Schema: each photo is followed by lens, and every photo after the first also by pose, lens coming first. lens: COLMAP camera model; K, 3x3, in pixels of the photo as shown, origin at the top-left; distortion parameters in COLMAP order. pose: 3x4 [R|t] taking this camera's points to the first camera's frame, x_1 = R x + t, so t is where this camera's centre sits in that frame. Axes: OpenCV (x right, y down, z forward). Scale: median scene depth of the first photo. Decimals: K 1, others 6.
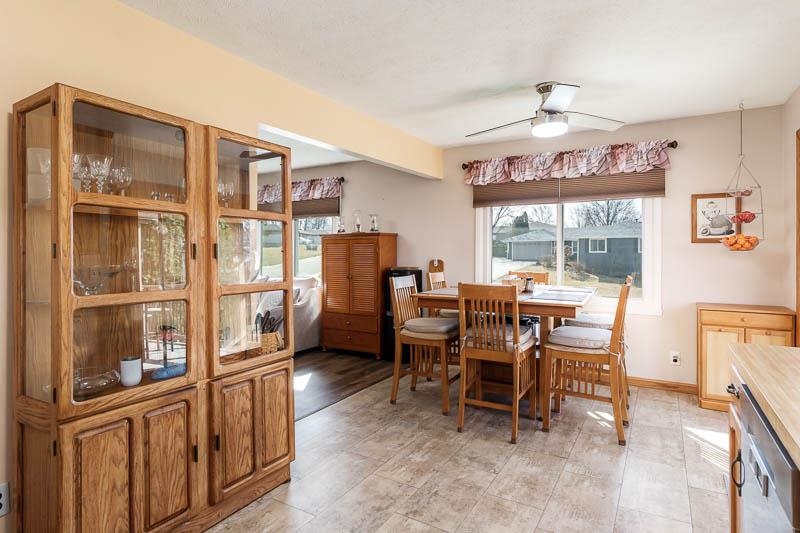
lens RADIAL K [[436.7, 0, 406.7], [0, 436.7, 253.8], [0, 0, 1]] dist [-0.000435, 0.001066]
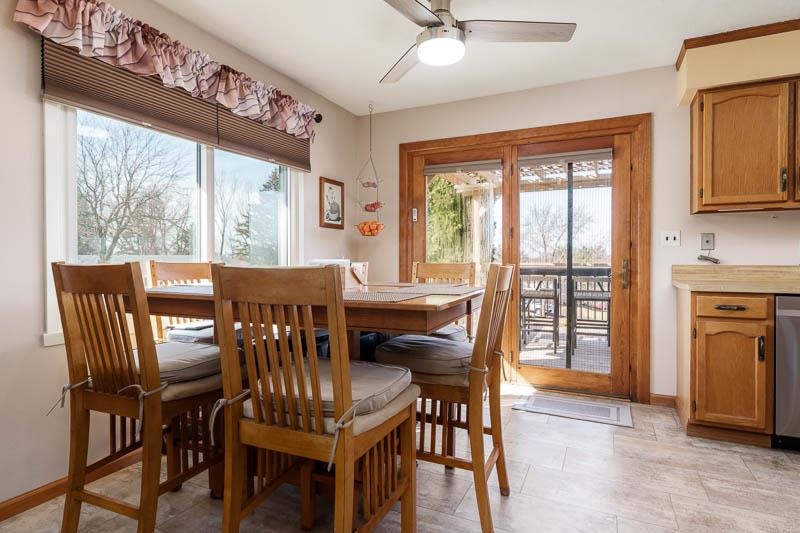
lens RADIAL K [[436.7, 0, 397.8], [0, 436.7, 261.3], [0, 0, 1]] dist [-0.000435, 0.001066]
pose [[-0.069958, -0.006784, 0.997527, -0.317183], [0.002071, 0.999974, 0.006946, 0.044460], [-0.997548, 0.002551, -0.069942, 0.902840]]
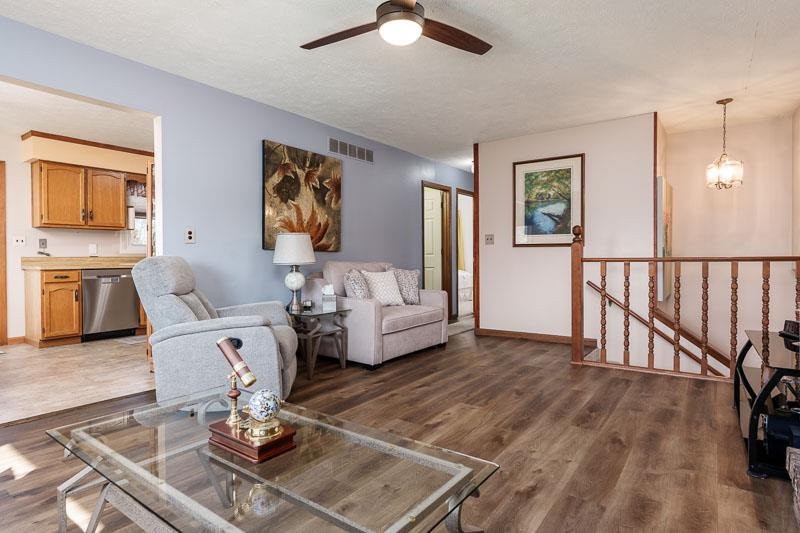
lens RADIAL K [[445.8, 0, 401.0], [0, 445.8, 261.7], [0, 0, 1]] dist [0.001030, 0.000393]
pose [[-0.992125, 0.006899, 0.125058, -0.864340], [0.008252, 0.999913, 0.010306, 0.067065], [-0.124976, 0.011257, -0.992096, 1.543657]]
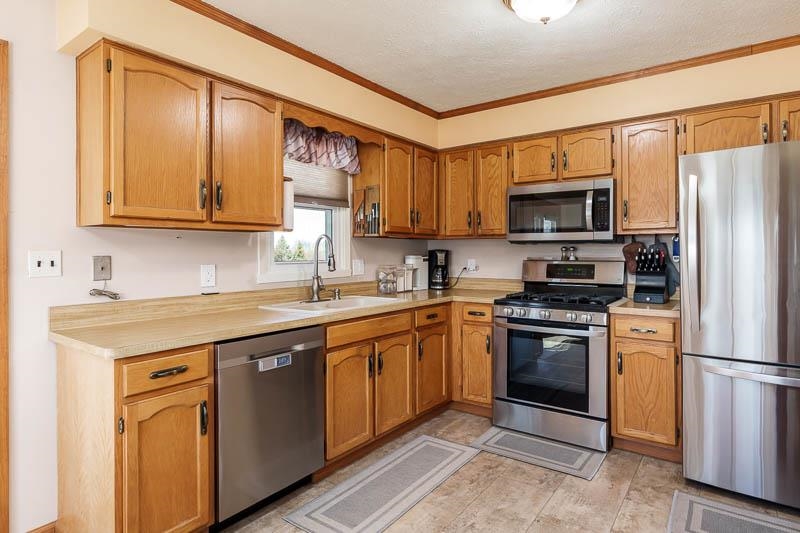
lens RADIAL K [[445.8, 0, 402.0], [0, 445.8, 251.6], [0, 0, 1]] dist [0.001030, 0.000393]
pose [[-0.992477, 0.006440, 0.122264, -0.003750], [0.006236, 0.999978, -0.002049, -0.001216], [-0.122275, -0.001272, -0.992495, 0.790344]]
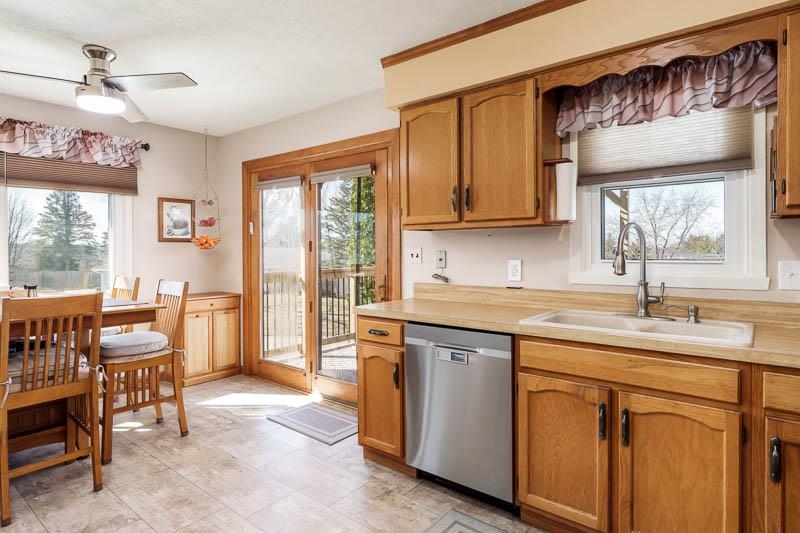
lens RADIAL K [[445.8, 0, 395.6], [0, 445.8, 254.0], [0, 0, 1]] dist [0.001030, 0.000393]
pose [[0.159069, -0.010676, 0.987210, -0.347652], [0.006105, 0.999933, 0.009830, -0.001979], [-0.987249, 0.004463, 0.159124, 0.246309]]
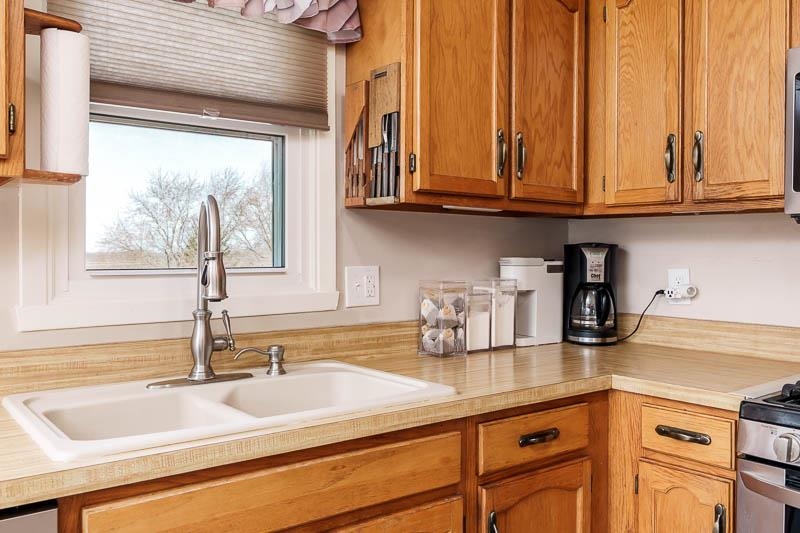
lens RADIAL K [[689.3, 0, 407.8], [0, 689.3, 253.3], [0, 0, 1]] dist [0.004706, -0.000718]
pose [[-0.928453, -0.003076, 0.371437, -0.041296], [-0.002391, 0.999994, 0.002306, 0.001138], [-0.371442, 0.001253, -0.928455, 0.390279]]
